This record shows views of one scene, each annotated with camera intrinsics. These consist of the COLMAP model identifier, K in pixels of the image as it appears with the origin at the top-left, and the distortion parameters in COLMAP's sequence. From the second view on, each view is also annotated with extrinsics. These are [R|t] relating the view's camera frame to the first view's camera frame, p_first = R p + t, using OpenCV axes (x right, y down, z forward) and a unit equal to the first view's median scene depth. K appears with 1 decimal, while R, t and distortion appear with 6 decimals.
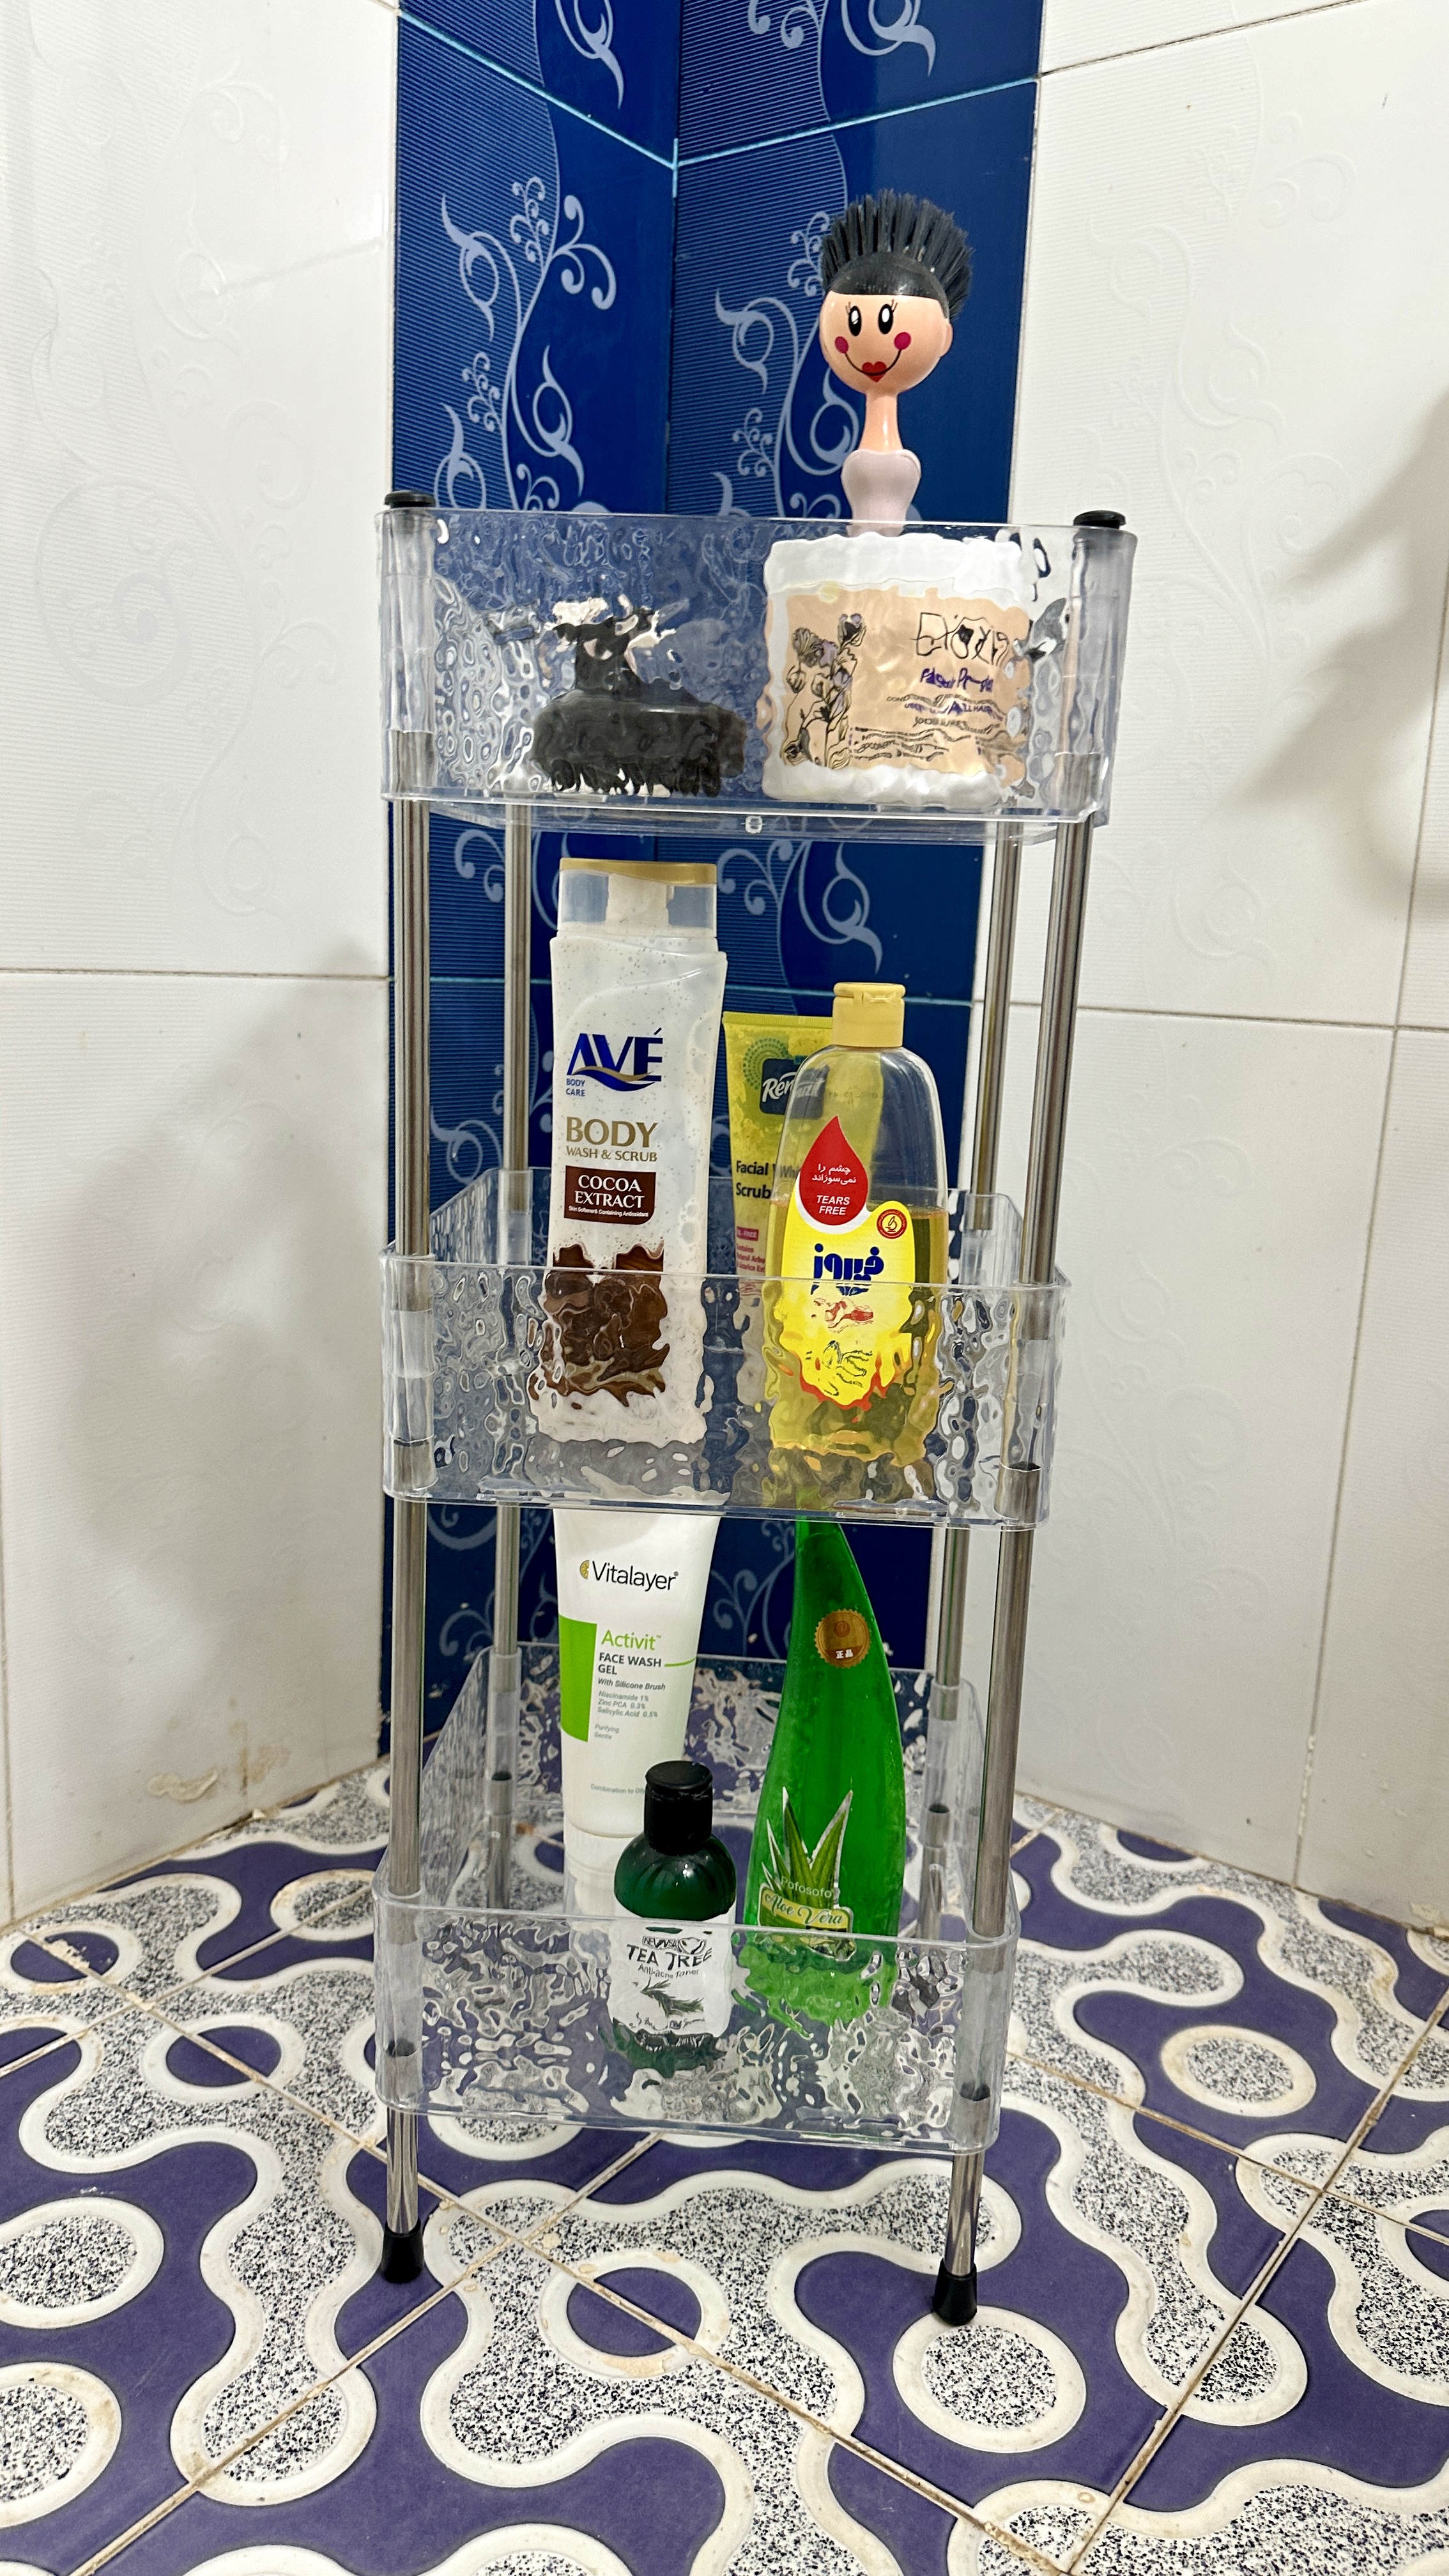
lens RADIAL K [[1885.7, 0, 768.3], [0, 1885.7, 1295.7], [0, 0, 1]] dist [-0.000634, -0.019609]
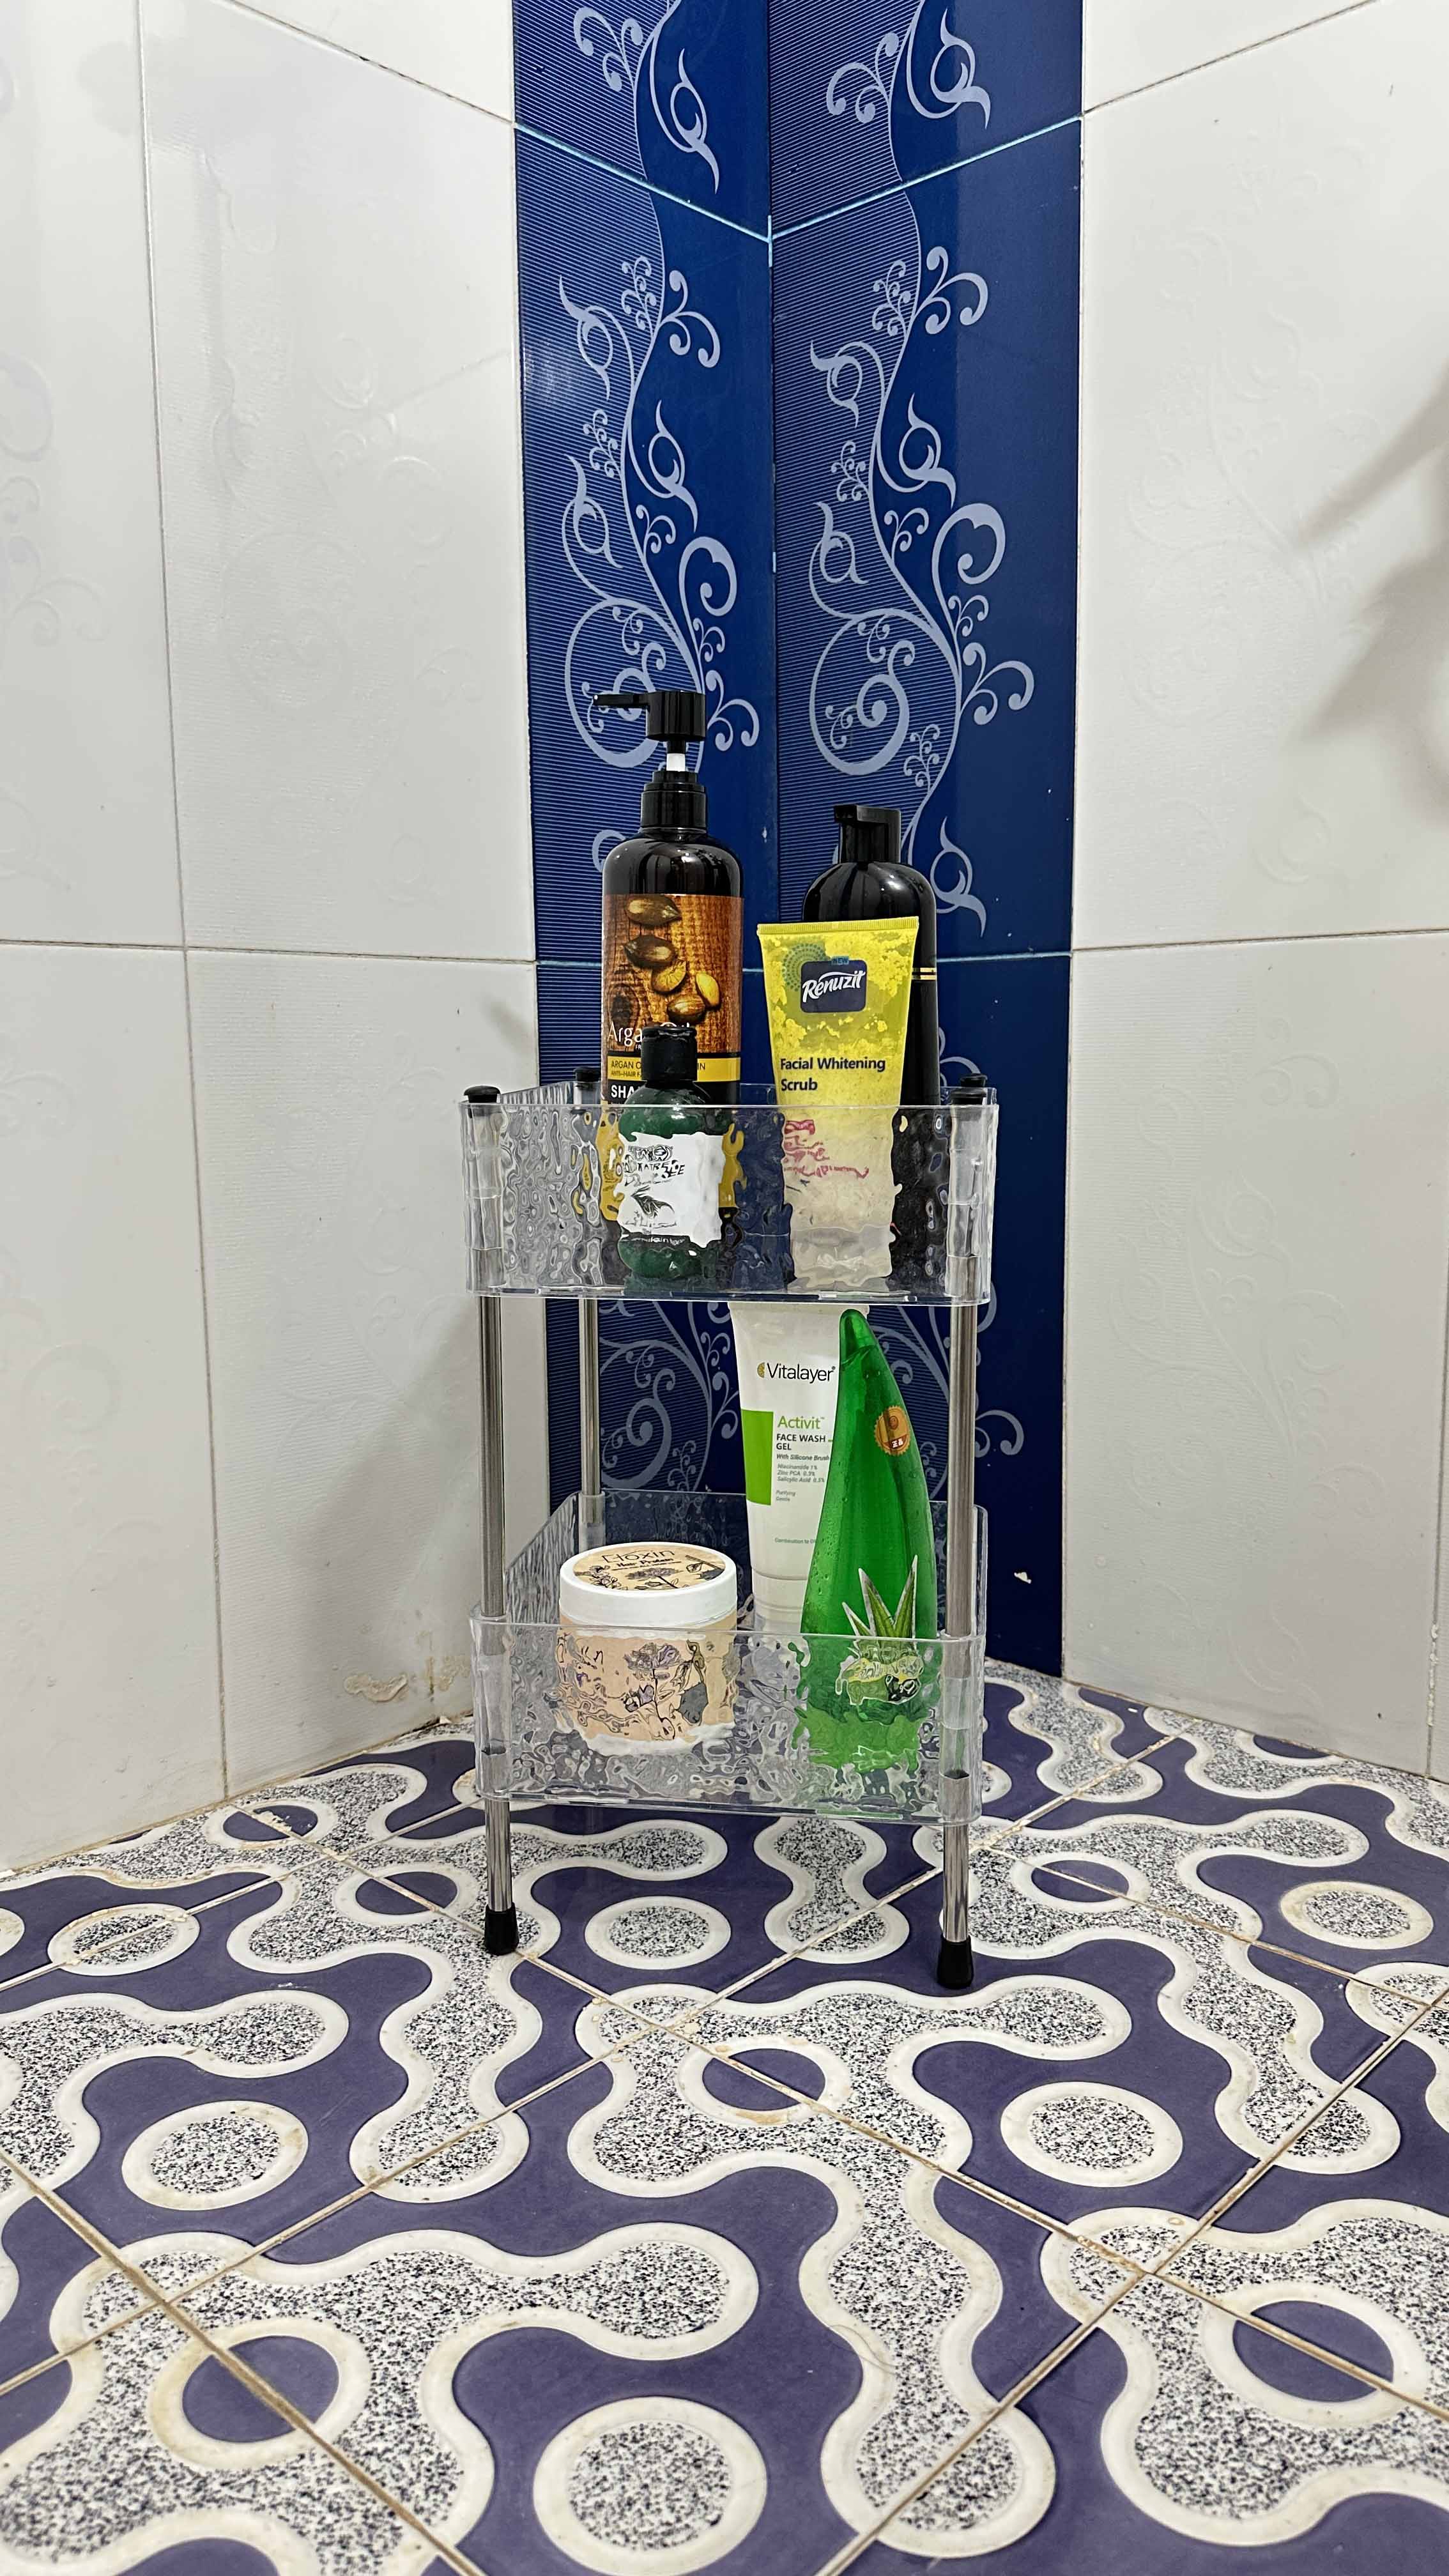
lens RADIAL K [[1885.7, 0, 741.3], [0, 1885.7, 1295.8], [0, 0, 1]] dist [-0.000634, -0.019609]
pose [[0.990821, -0.044617, -0.127605, 0.070872], [0.036226, 0.997072, -0.067338, 0.148452], [0.130236, 0.062097, 0.989537, -0.106868]]
